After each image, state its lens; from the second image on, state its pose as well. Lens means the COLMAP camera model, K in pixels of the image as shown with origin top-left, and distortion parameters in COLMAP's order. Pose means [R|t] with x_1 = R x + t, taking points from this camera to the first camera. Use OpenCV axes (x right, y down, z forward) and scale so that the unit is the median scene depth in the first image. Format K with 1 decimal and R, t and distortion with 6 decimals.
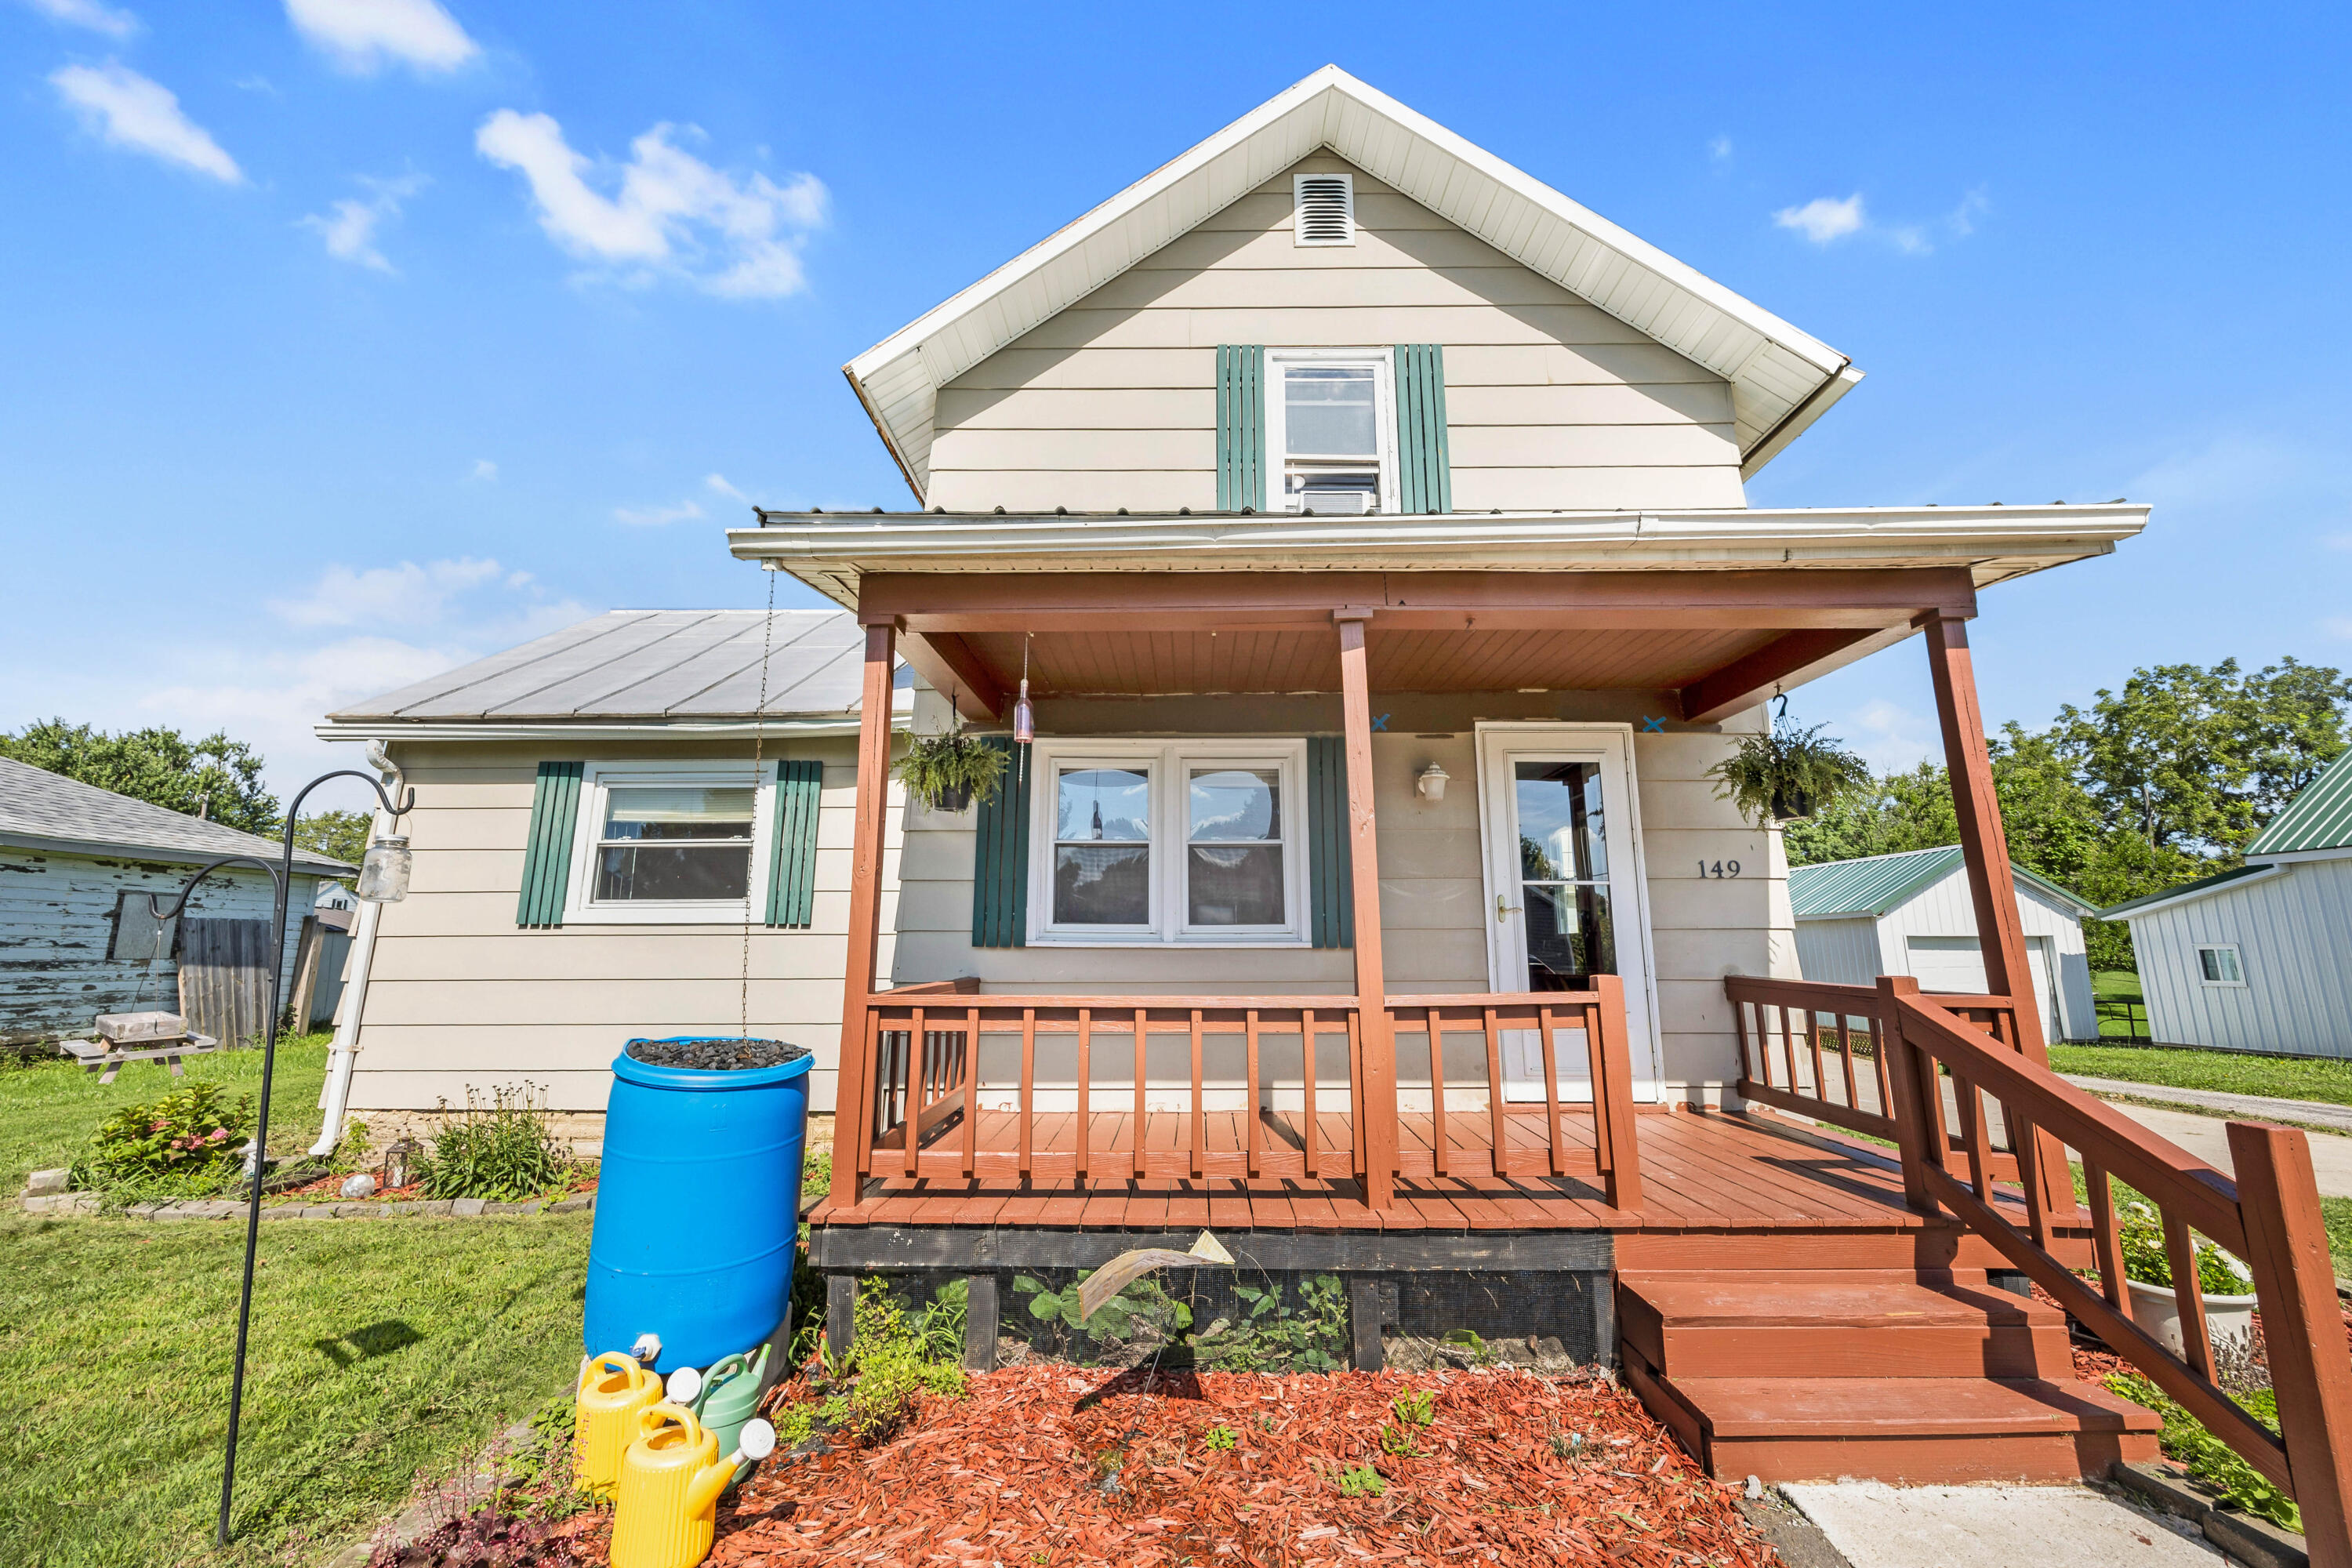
lens RADIAL K [[920.1, 0, 1181.5], [0, 920.1, 762.3], [0, 0, 1]] dist [0.001733, 0.000312]
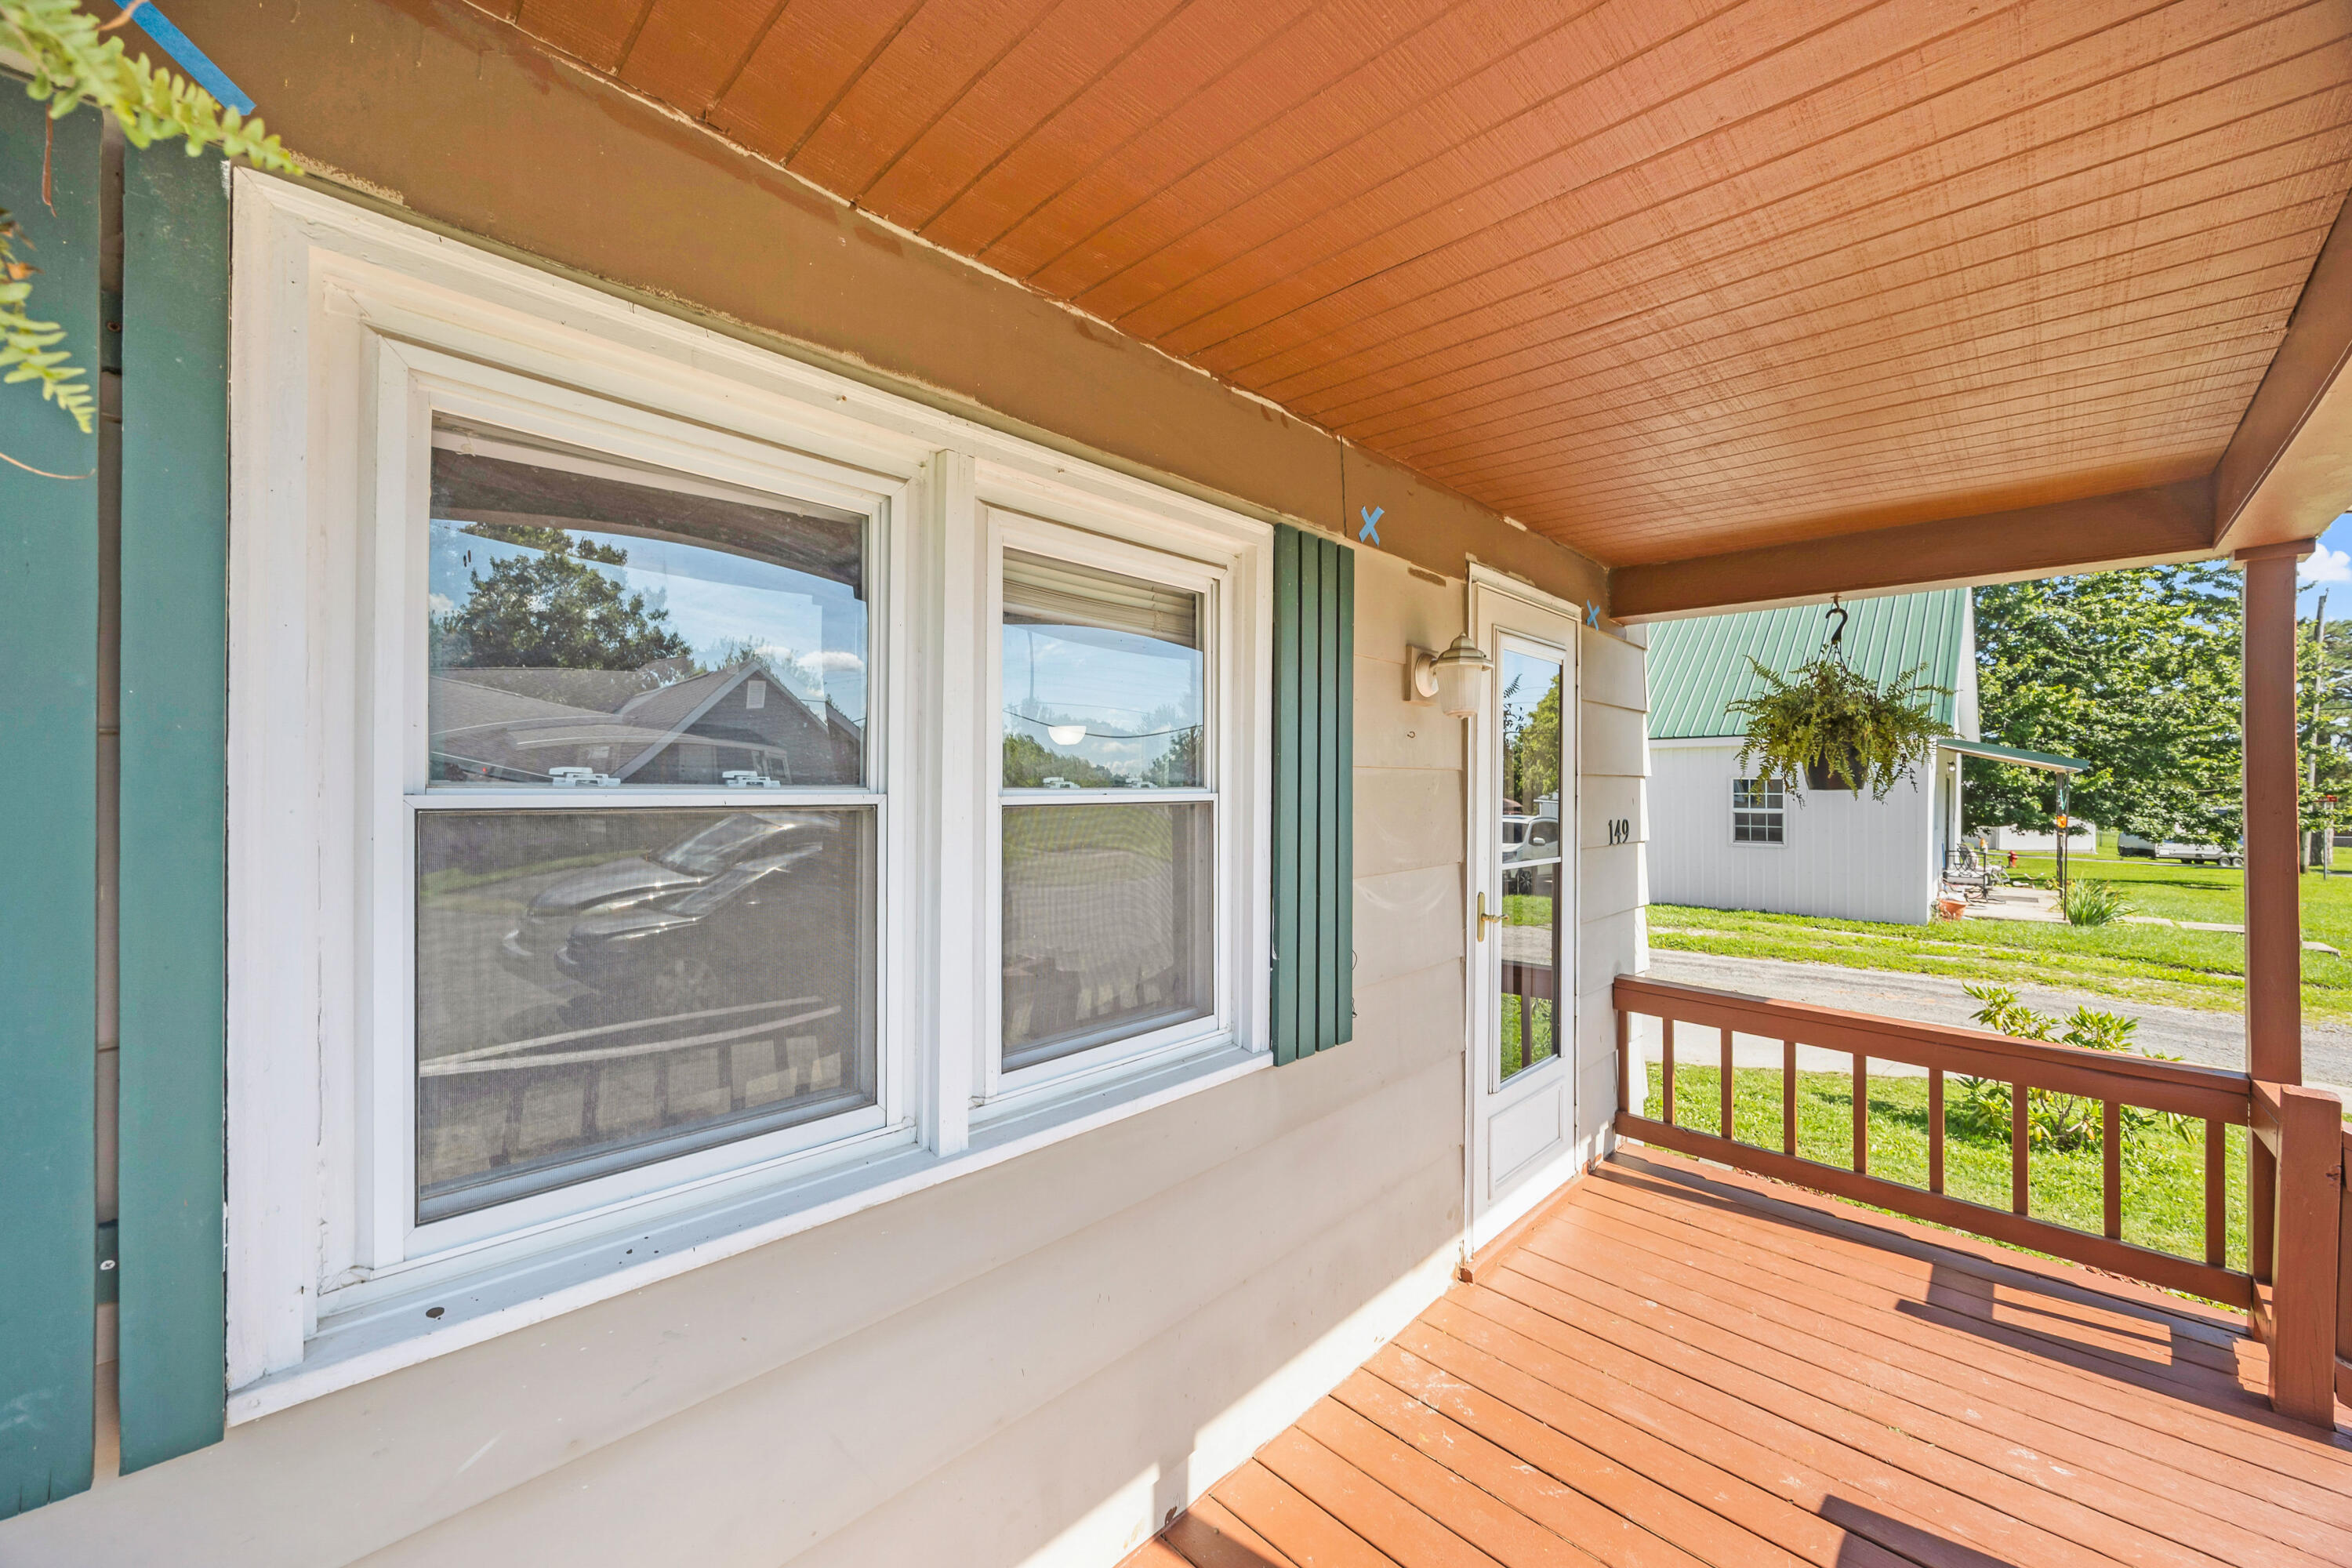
lens RADIAL K [[927.4, 0, 1176.0], [0, 927.4, 784.0], [0, 0, 1]] dist [0.000986, 0.000143]
pose [[0.671930, 0.002873, 0.740609, -0.179139], [-0.157703, 0.977614, 0.139286, 0.032483], [-0.723629, -0.210387, 0.657341, 0.778601]]
